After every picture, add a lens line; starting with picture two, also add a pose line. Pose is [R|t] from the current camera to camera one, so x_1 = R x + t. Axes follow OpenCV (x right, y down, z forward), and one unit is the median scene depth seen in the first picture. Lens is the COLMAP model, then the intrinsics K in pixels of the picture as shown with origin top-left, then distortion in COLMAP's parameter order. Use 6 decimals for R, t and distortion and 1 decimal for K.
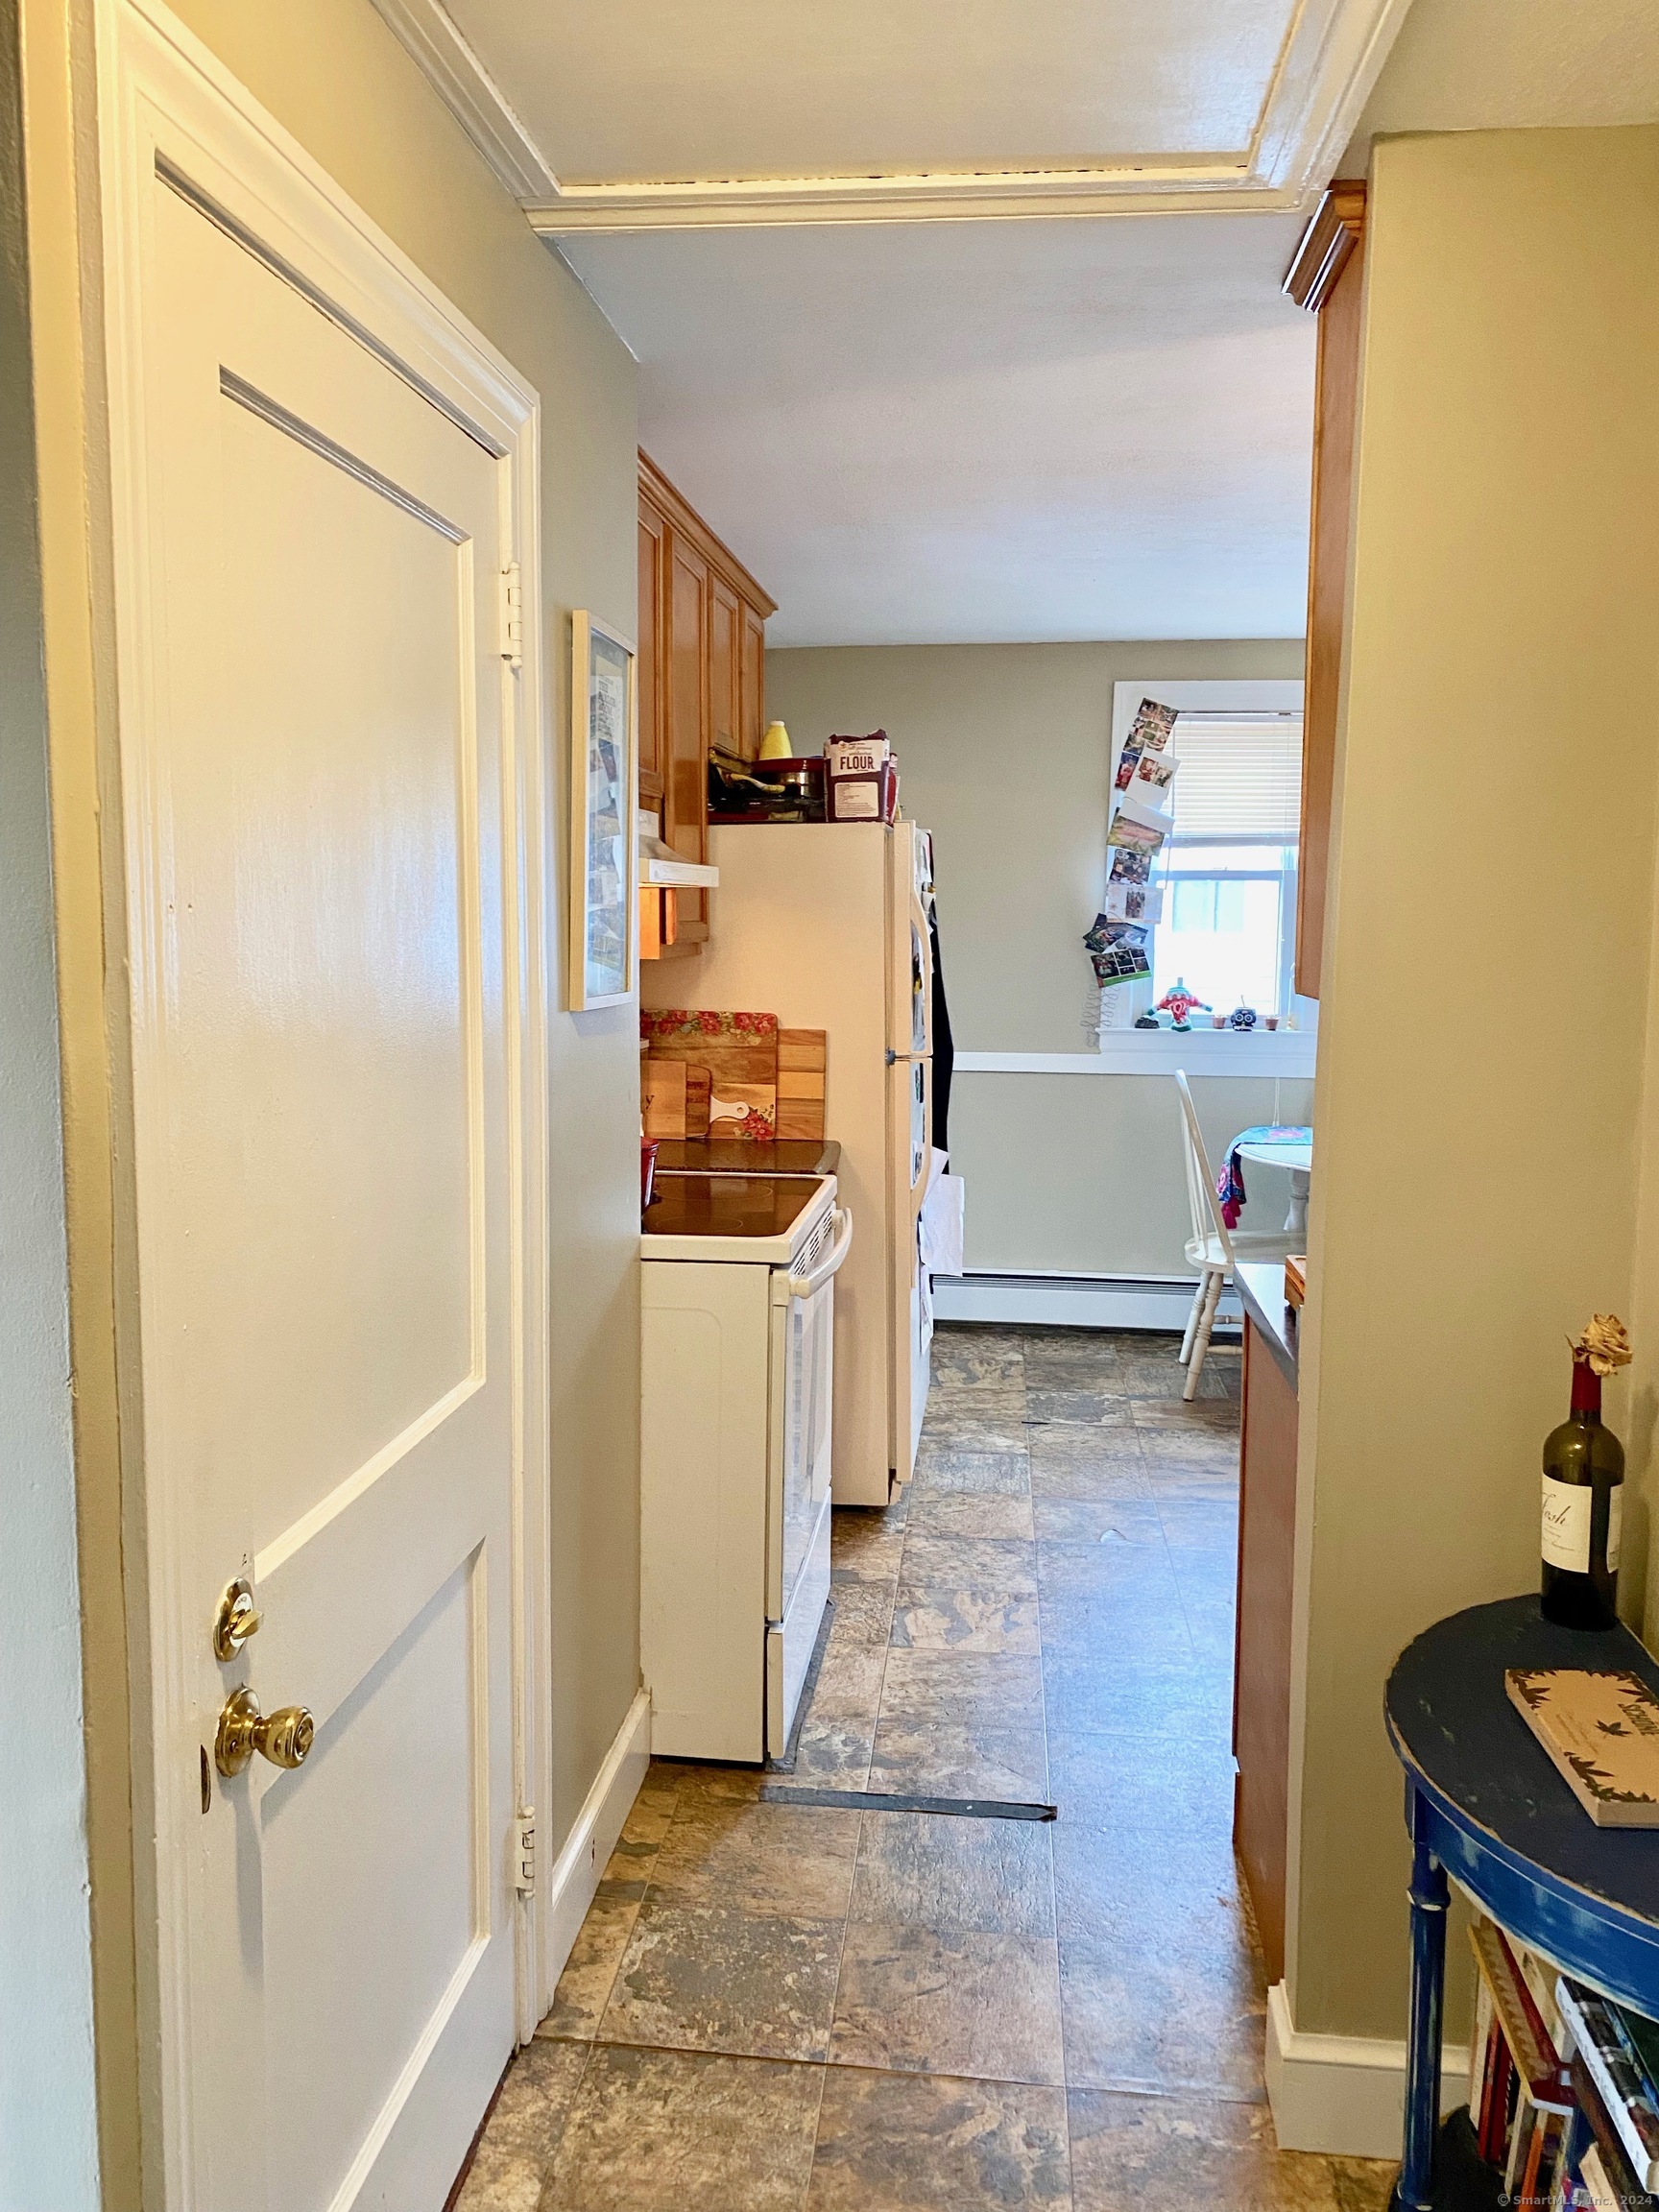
lens RADIAL K [[1766.4, 0, 825.2], [0, 1766.4, 1100.9], [0, 0, 1]] dist [-0.001498, 0.002080]
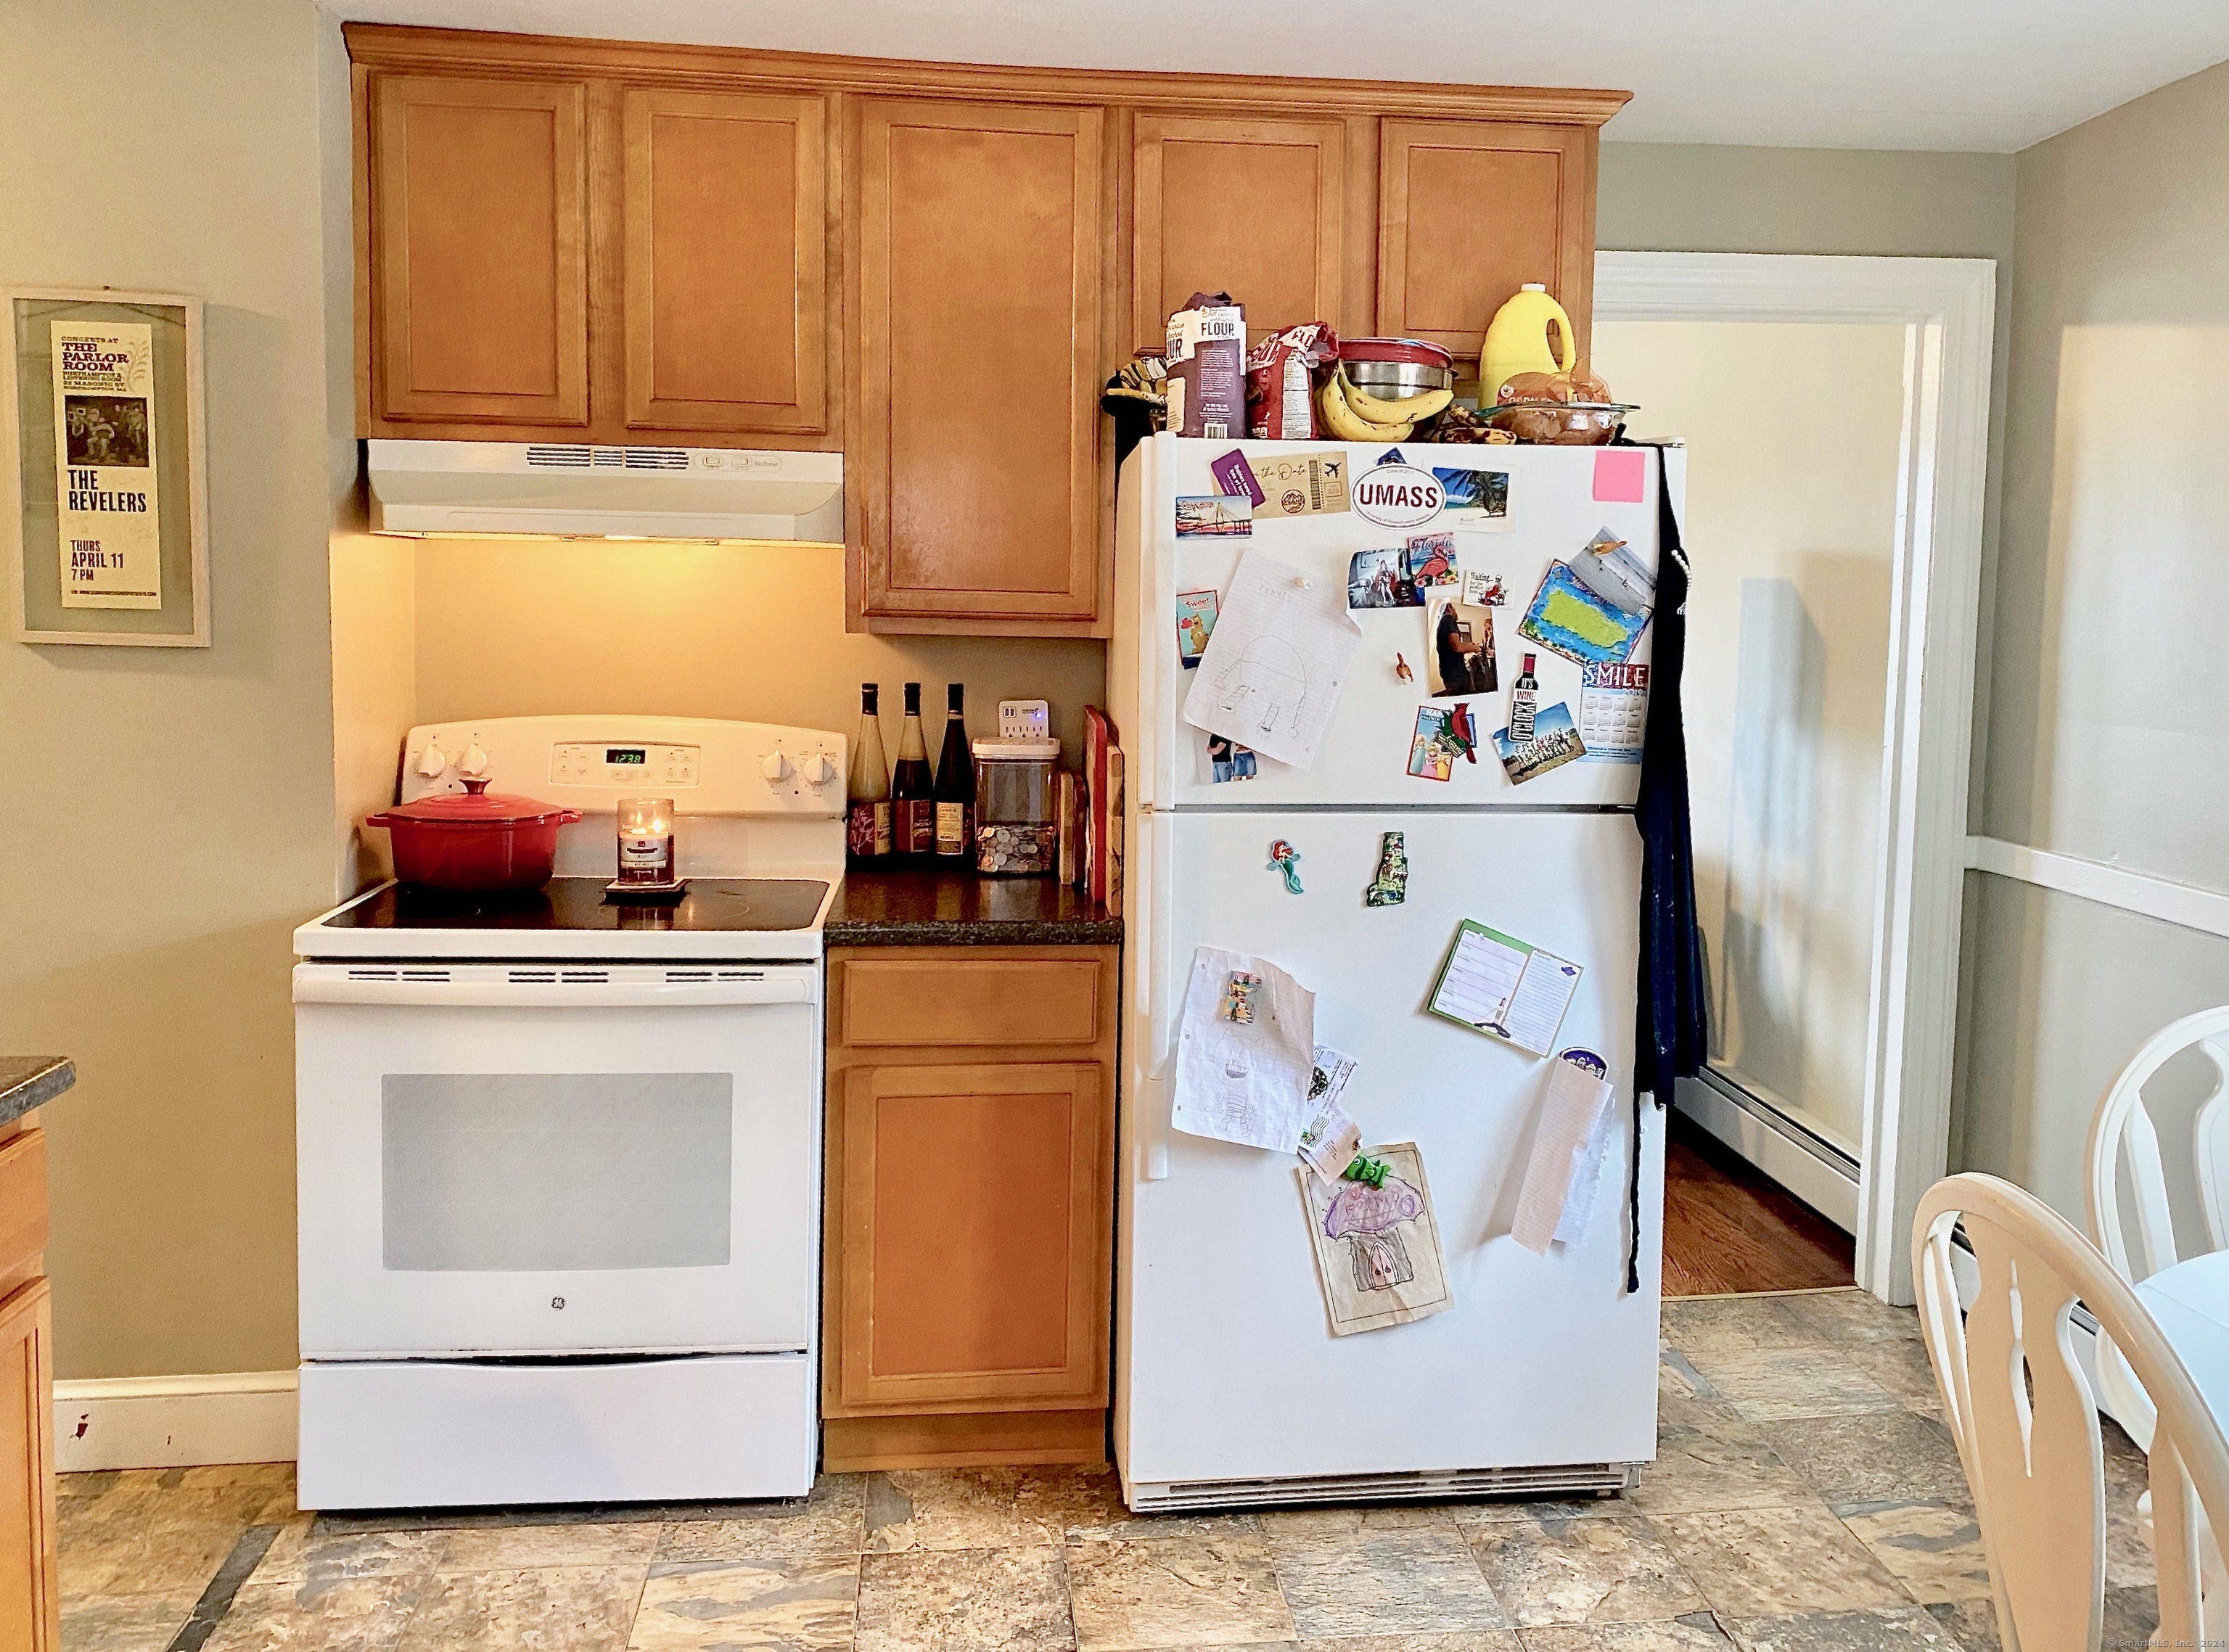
lens RADIAL K [[1907.6, 0, 1176.7], [0, 1907.6, 757.4], [0, 0, 1]] dist [-0.005707, 0.012473]
pose [[0.230342, 0.078155, -0.969966, 0.980290], [-0.136307, 0.989534, 0.047362, -0.112111], [0.963516, 0.121304, 0.238584, 1.142774]]
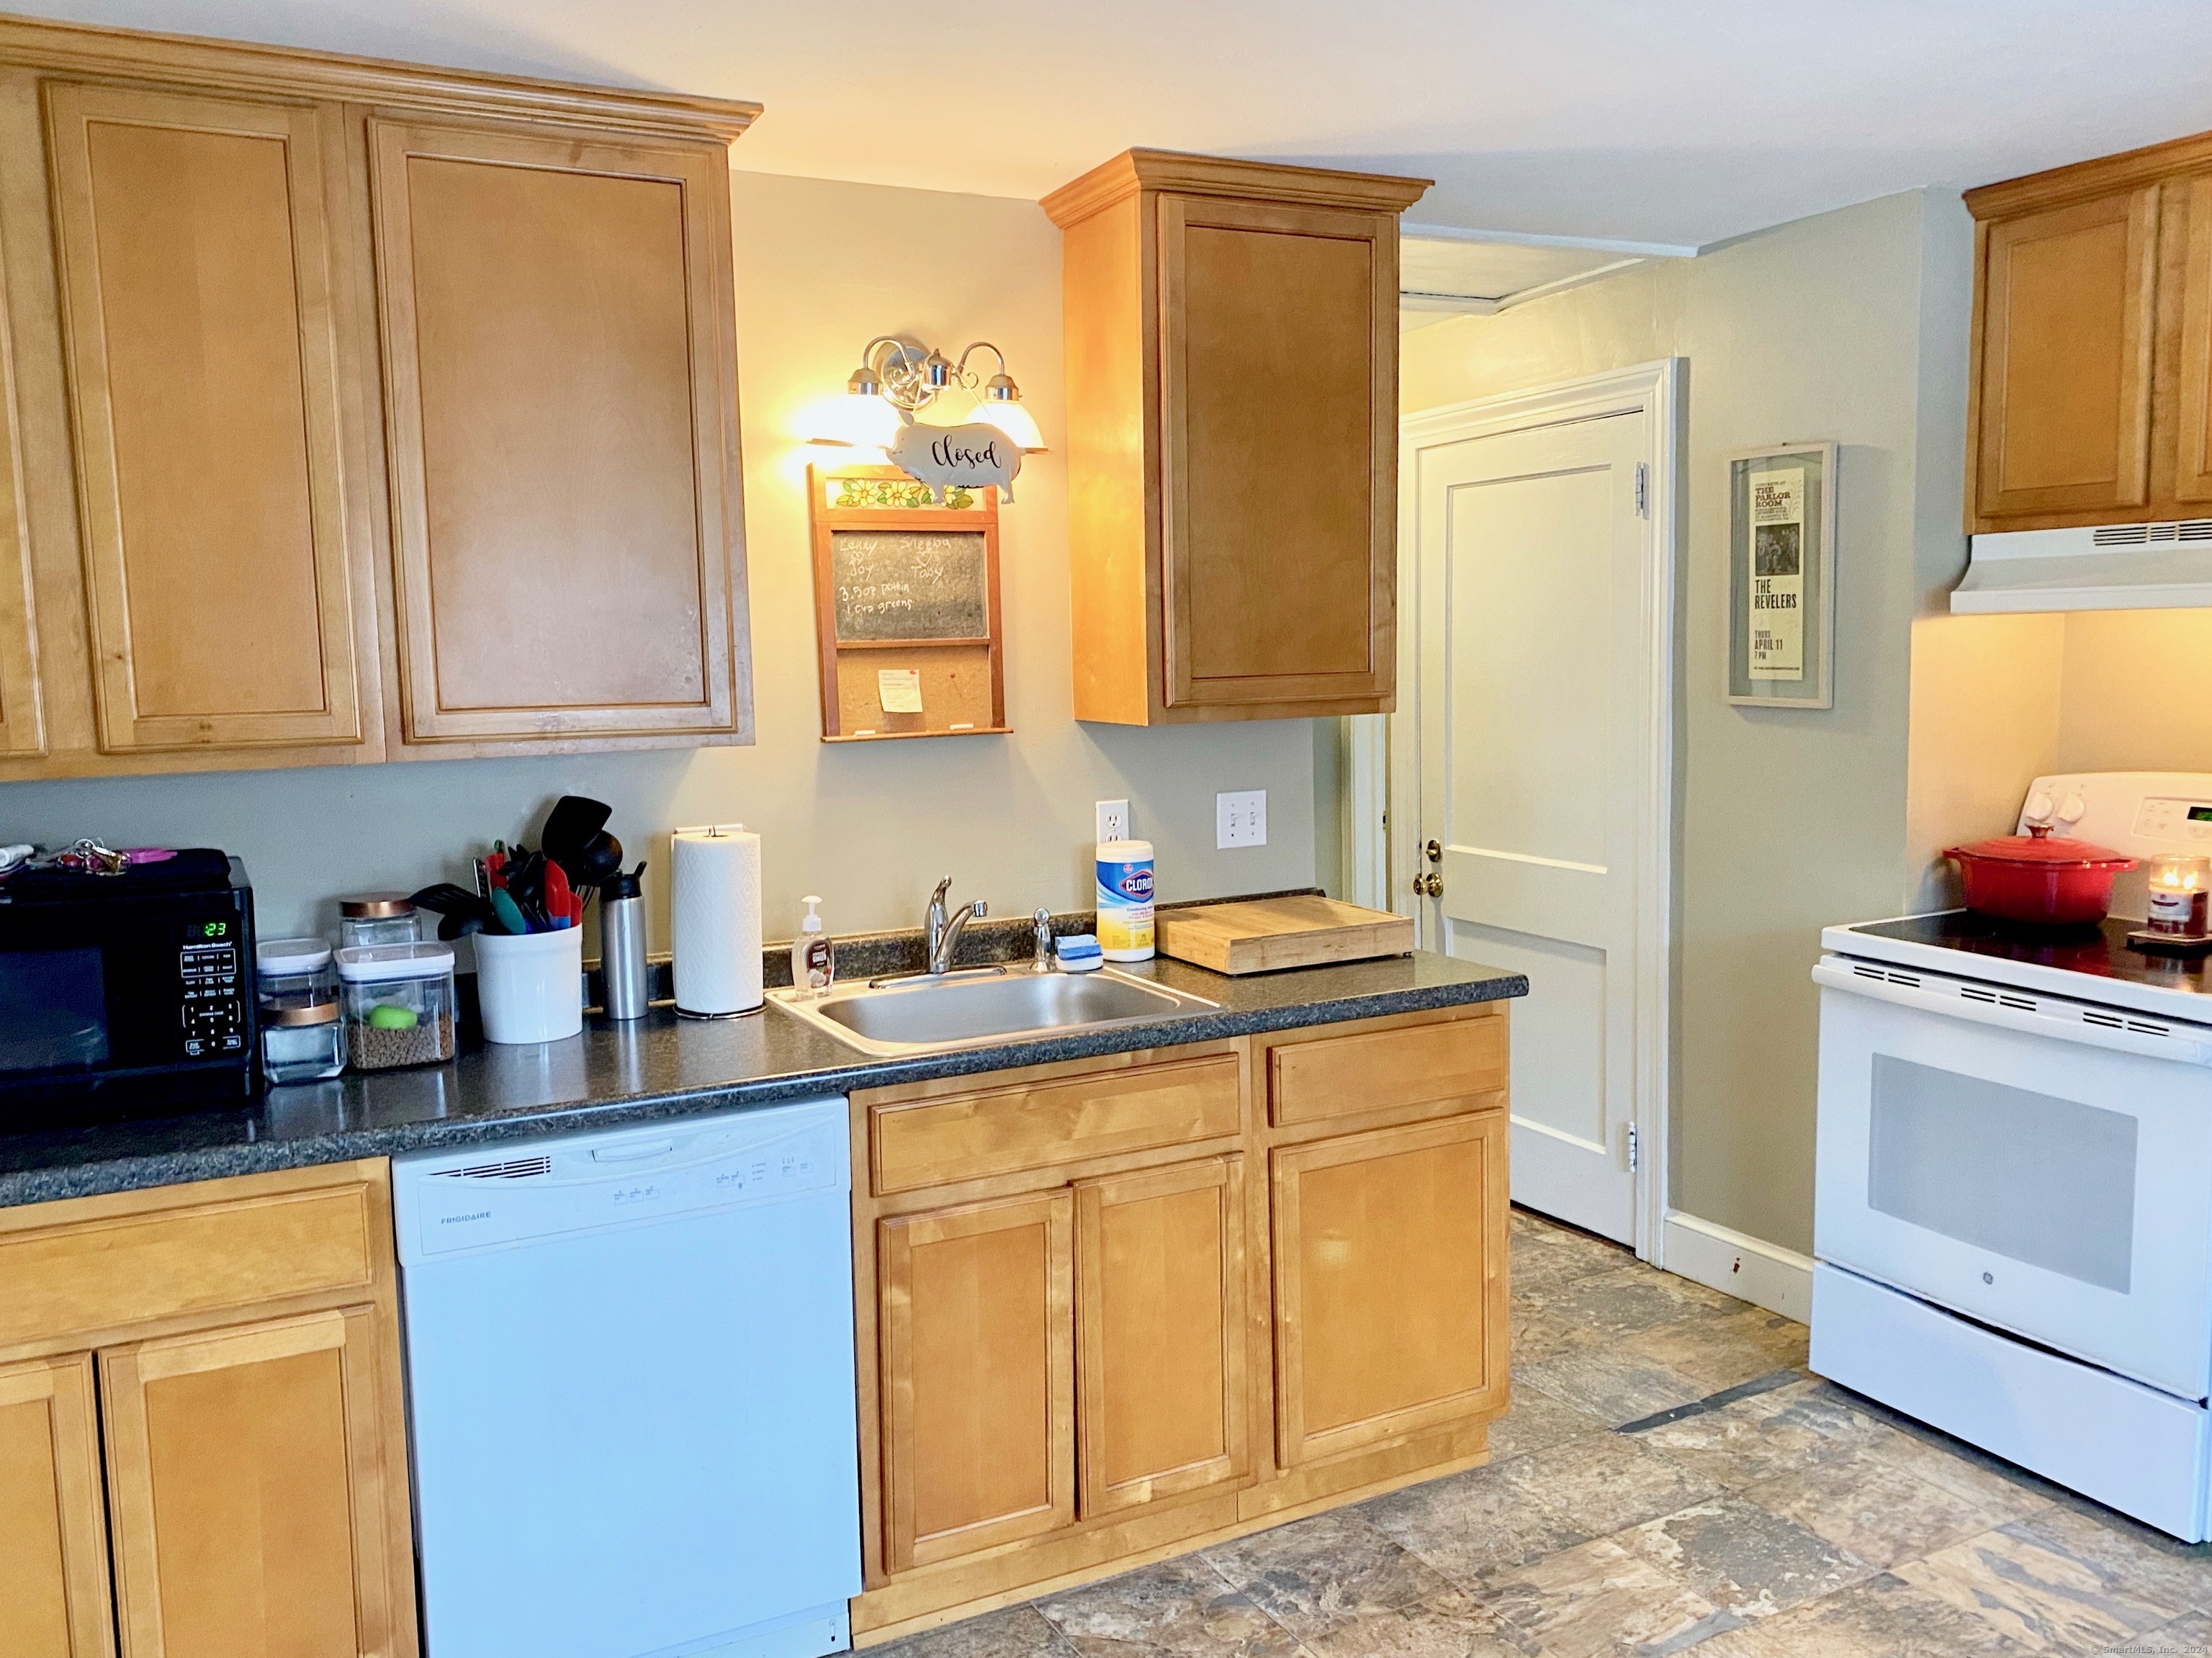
lens RADIAL K [[1766.2, 0, 1096.0], [0, 1766.2, 835.8], [0, 0, 1]] dist [-0.001498, 0.002080]
pose [[-0.836839, 0.075993, -0.542148, 0.976394], [-0.047892, 0.976359, 0.210782, -0.198815], [0.545349, 0.202355, -0.813416, 1.612296]]
